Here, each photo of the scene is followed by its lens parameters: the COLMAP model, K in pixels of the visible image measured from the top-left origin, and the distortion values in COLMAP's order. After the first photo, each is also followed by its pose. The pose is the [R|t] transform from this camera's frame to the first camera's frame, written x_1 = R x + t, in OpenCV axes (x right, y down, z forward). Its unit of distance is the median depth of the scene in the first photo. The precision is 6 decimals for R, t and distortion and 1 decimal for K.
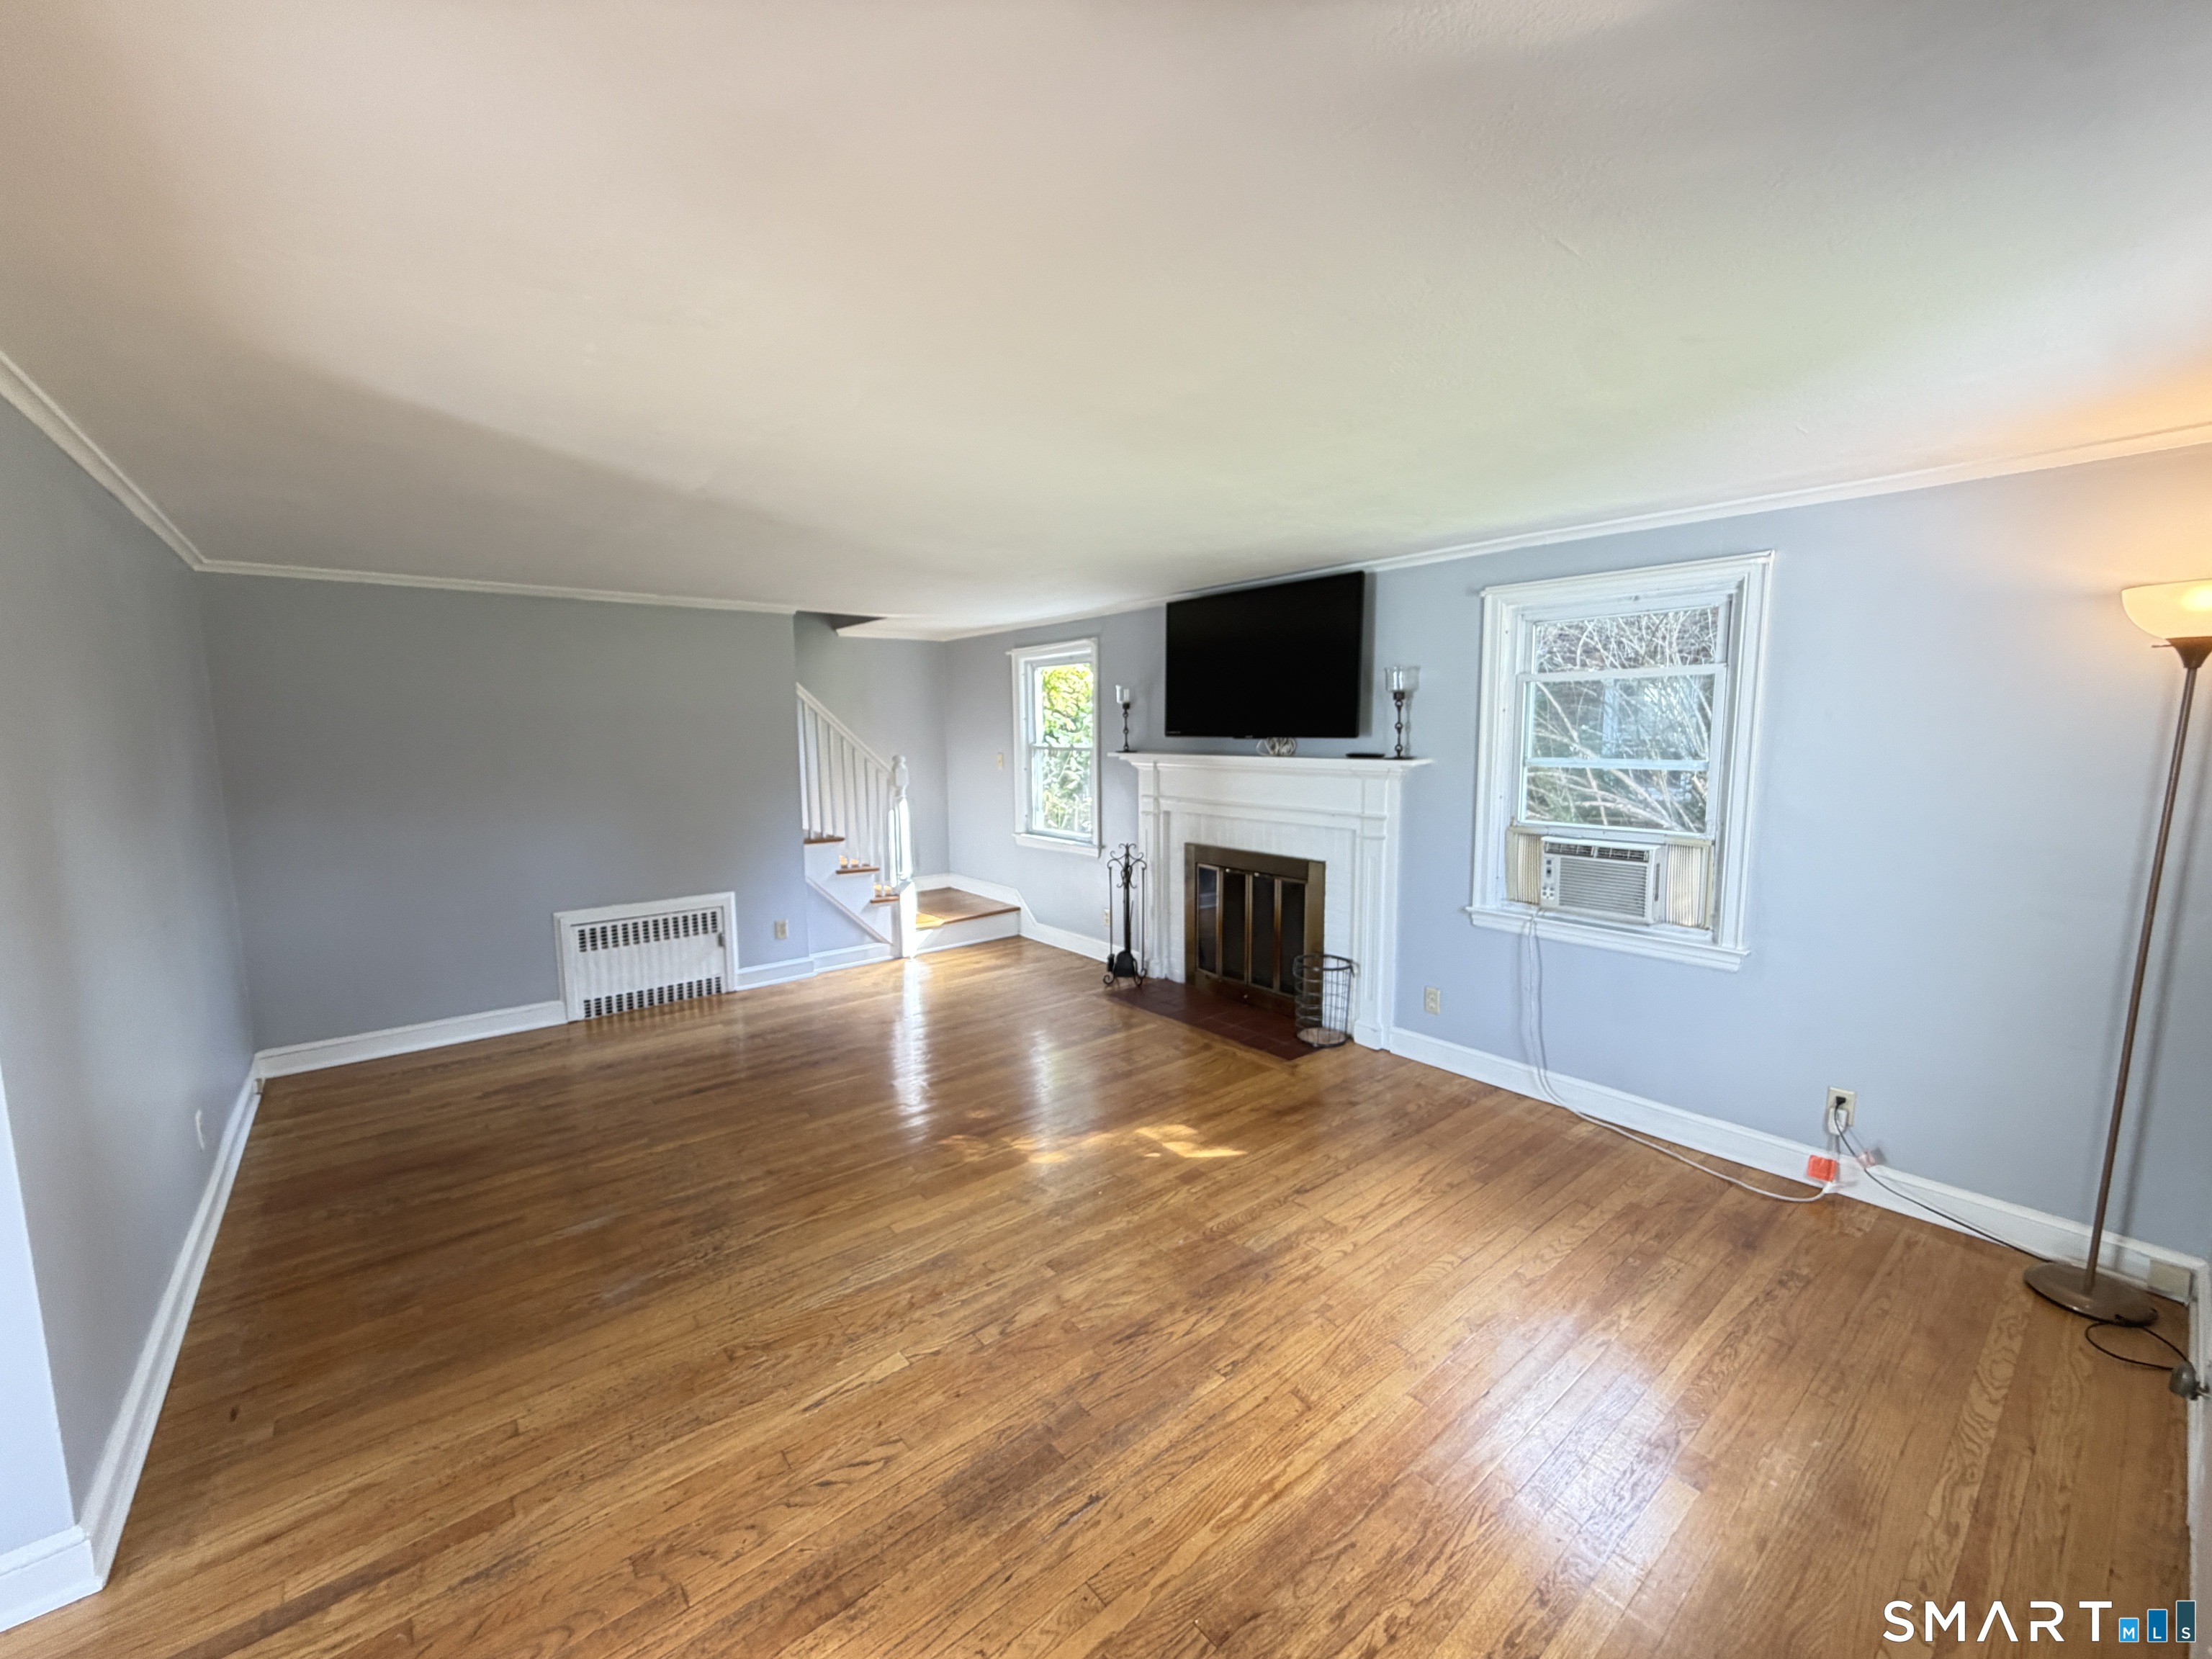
lens RADIAL K [[888.4, 0, 1102.2], [0, 888.4, 840.6], [0, 0, 1]] dist [0.003573, -0.000208]
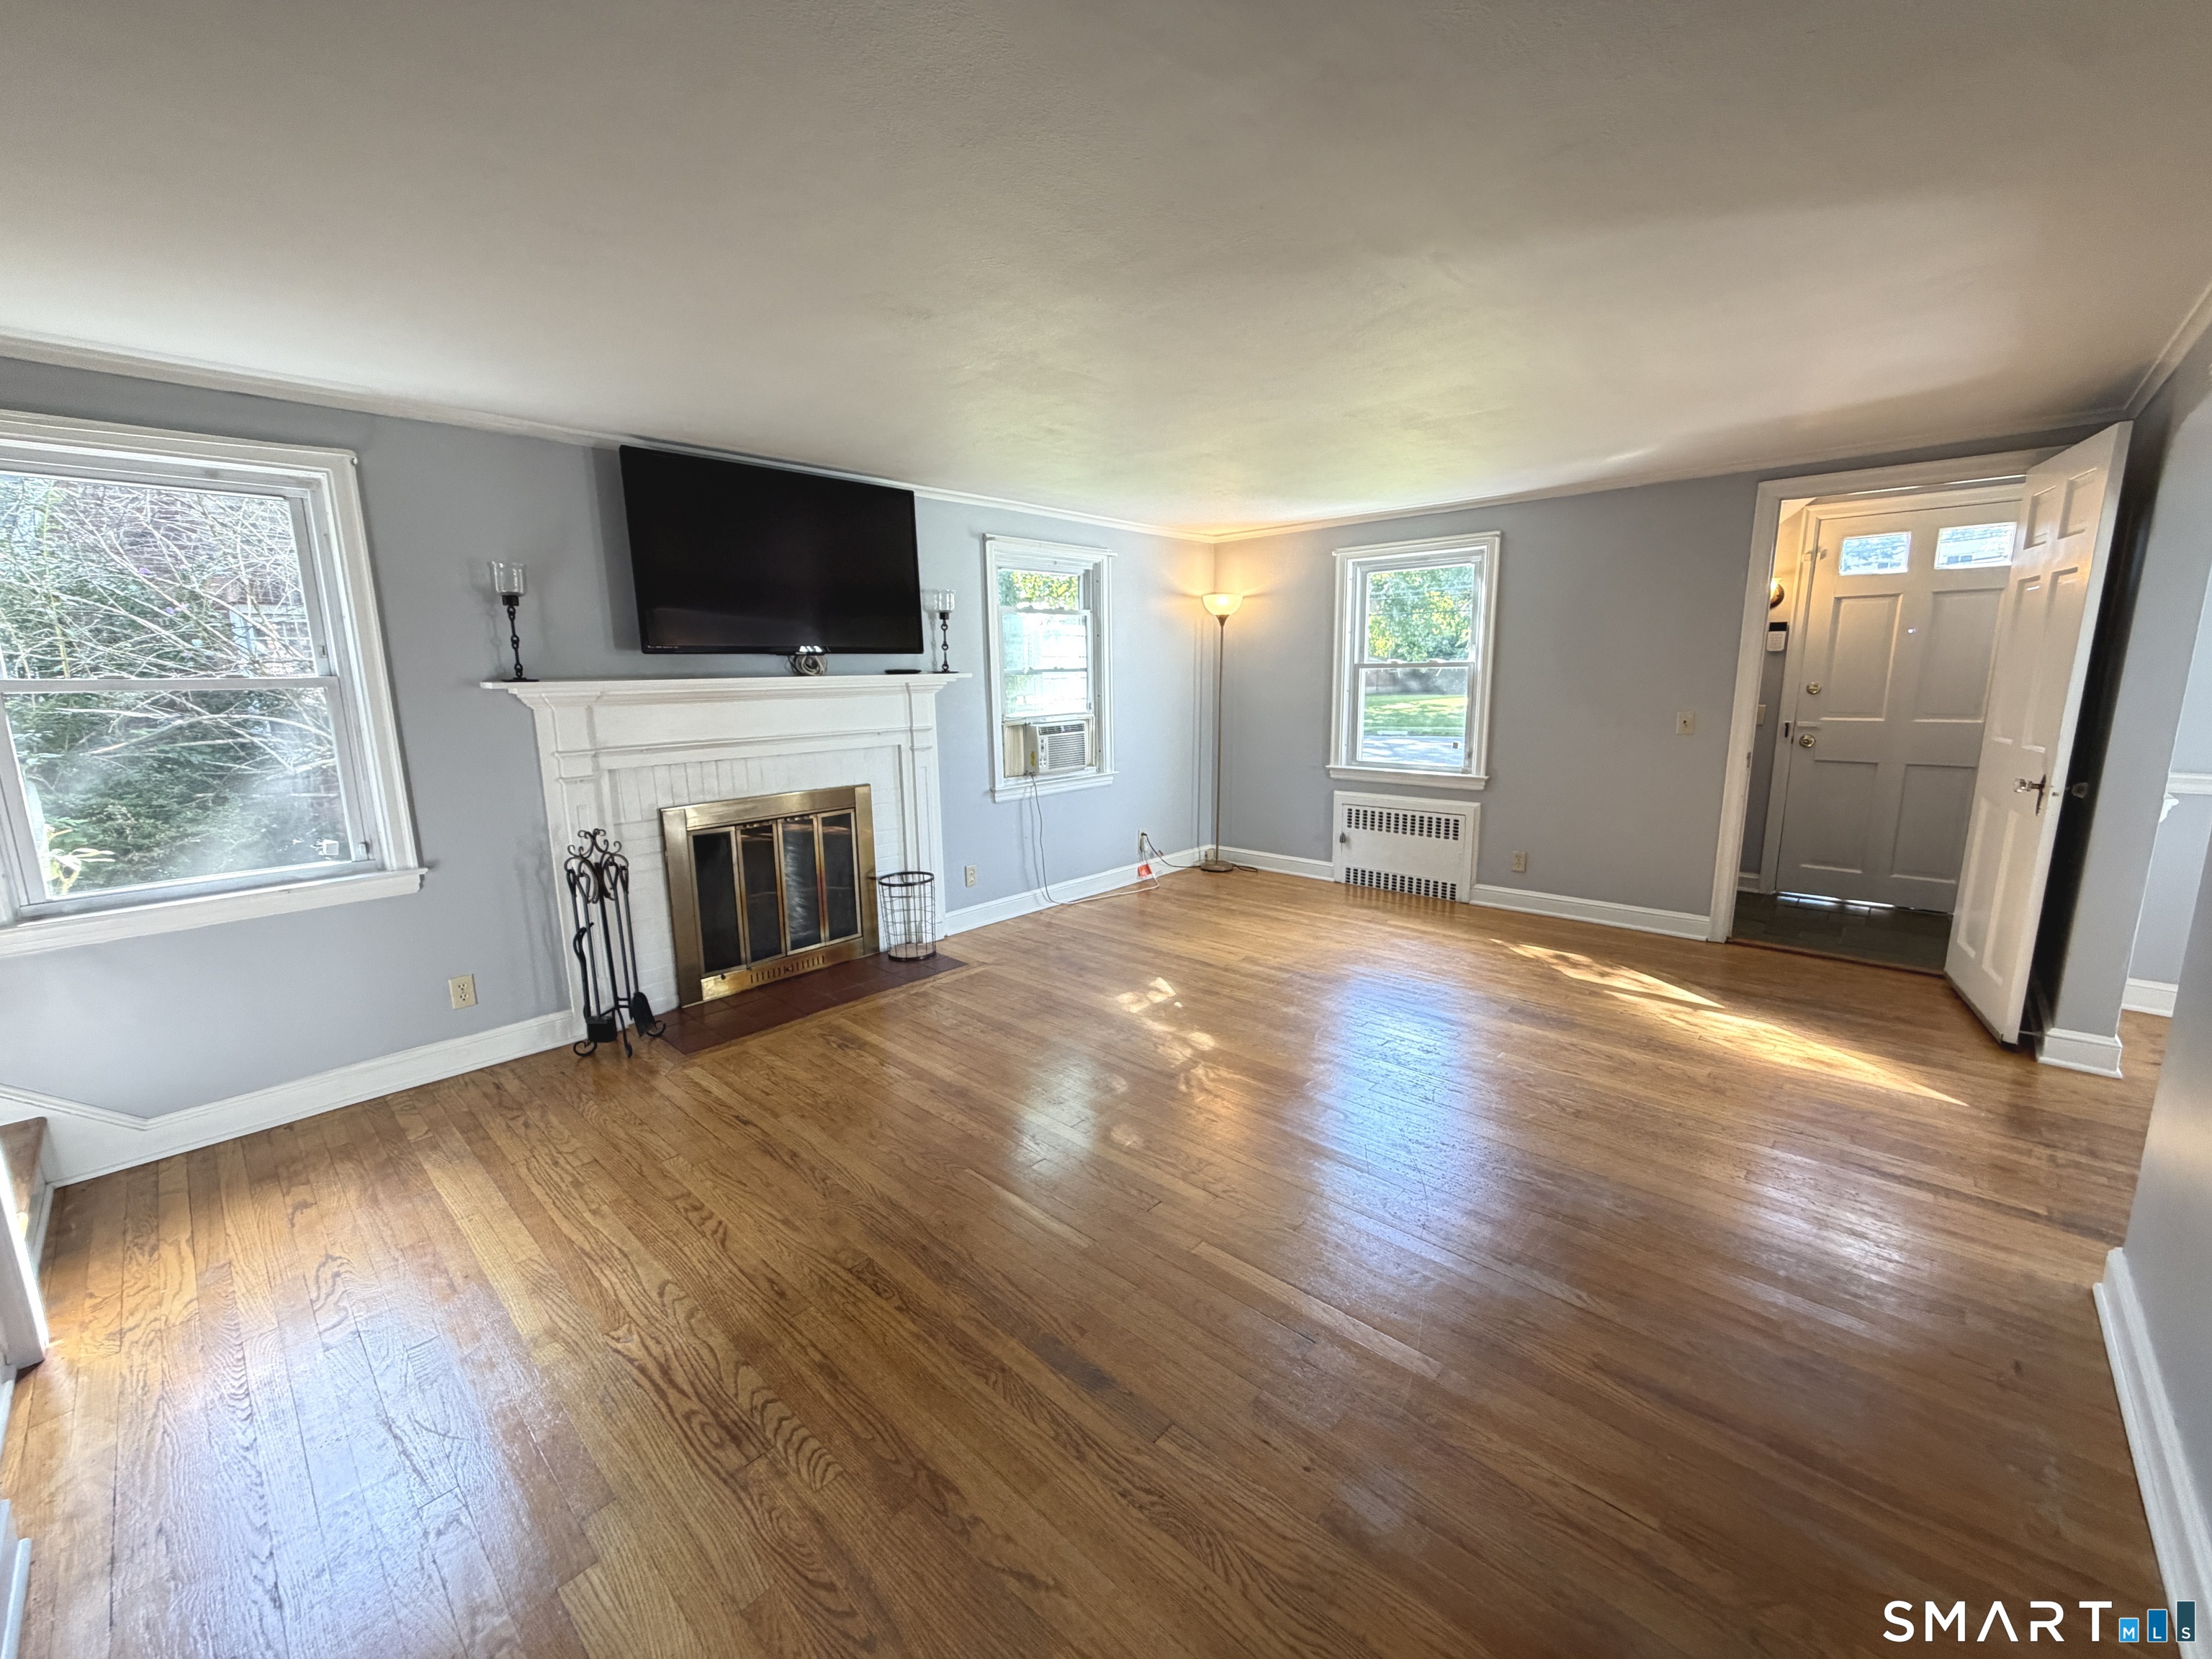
lens RADIAL K [[888.4, 0, 1100.3], [0, 888.4, 829.6], [0, 0, 1]] dist [0.003573, -0.000208]
pose [[-0.135682, -0.164540, 0.976994, -0.887438], [0.146226, 0.971988, 0.184004, -0.082670], [-0.979902, 0.167828, -0.107821, 1.031958]]
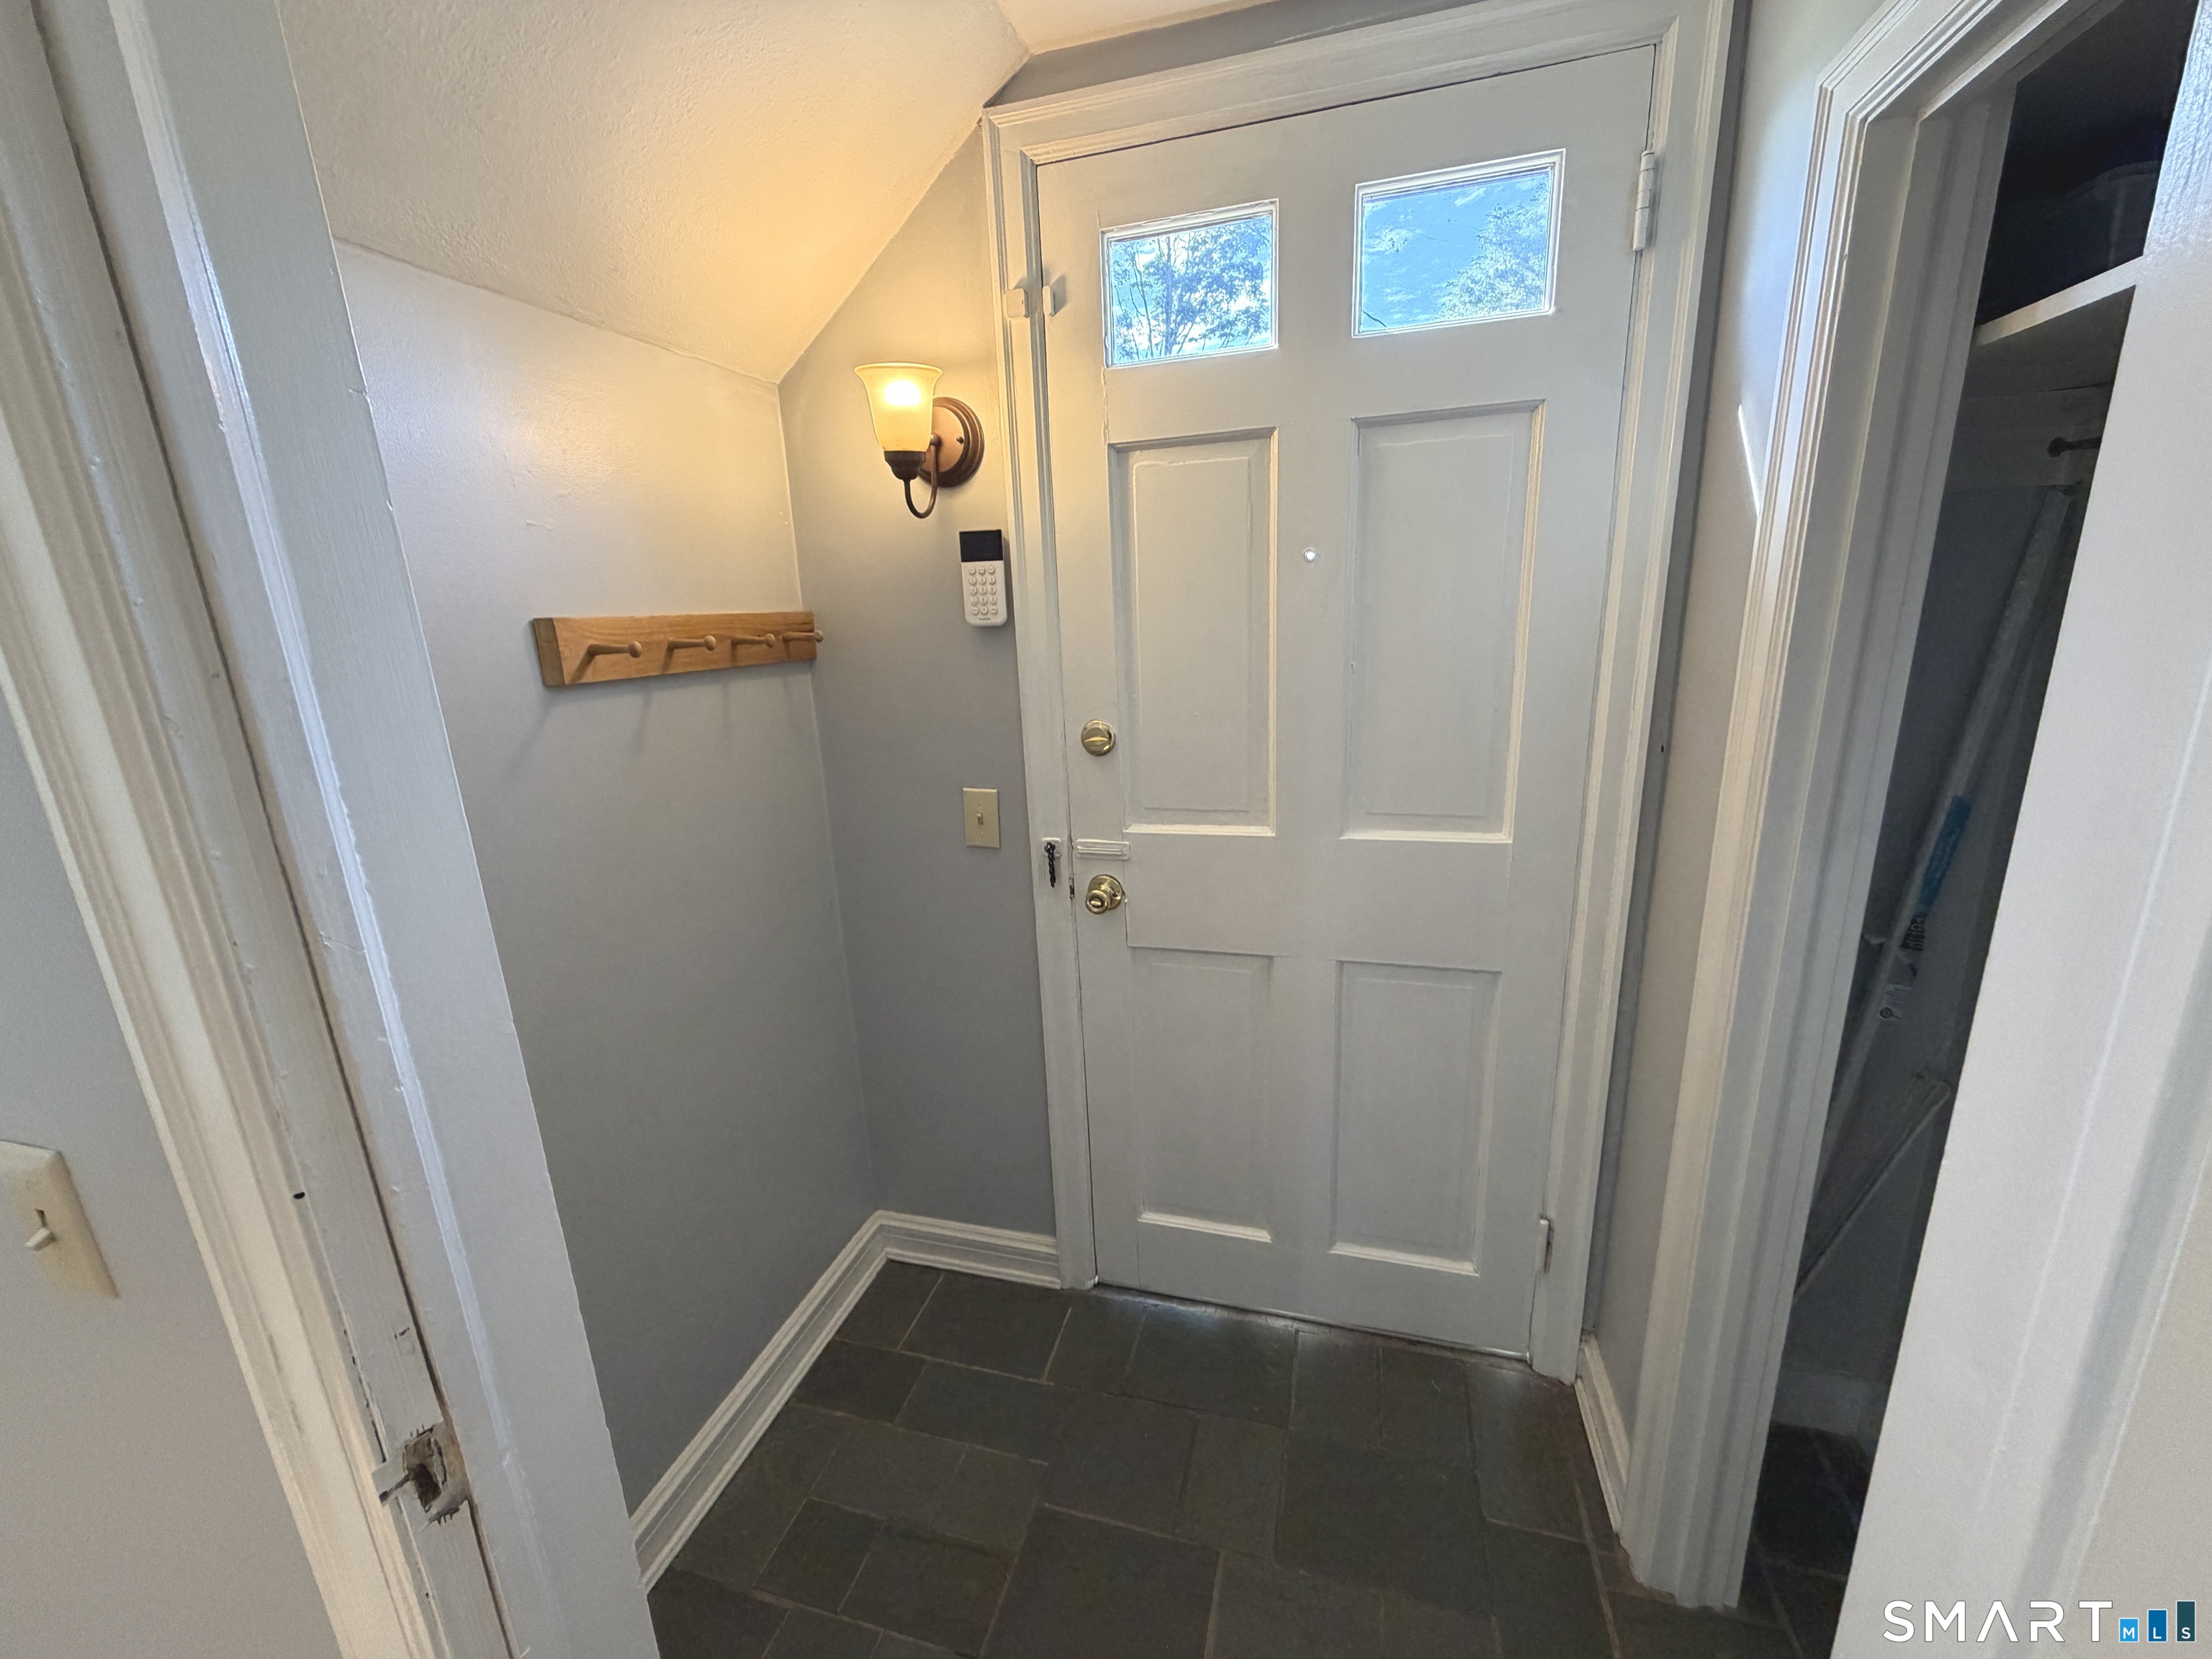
lens RADIAL K [[888.4, 0, 1096.9], [0, 888.4, 831.8], [0, 0, 1]] dist [0.003573, -0.000208]
pose [[-0.565592, -0.165454, 0.807917, -0.322787], [0.156500, 0.940332, 0.302131, -0.009878], [-0.809699, 0.297322, -0.505951, 0.362035]]
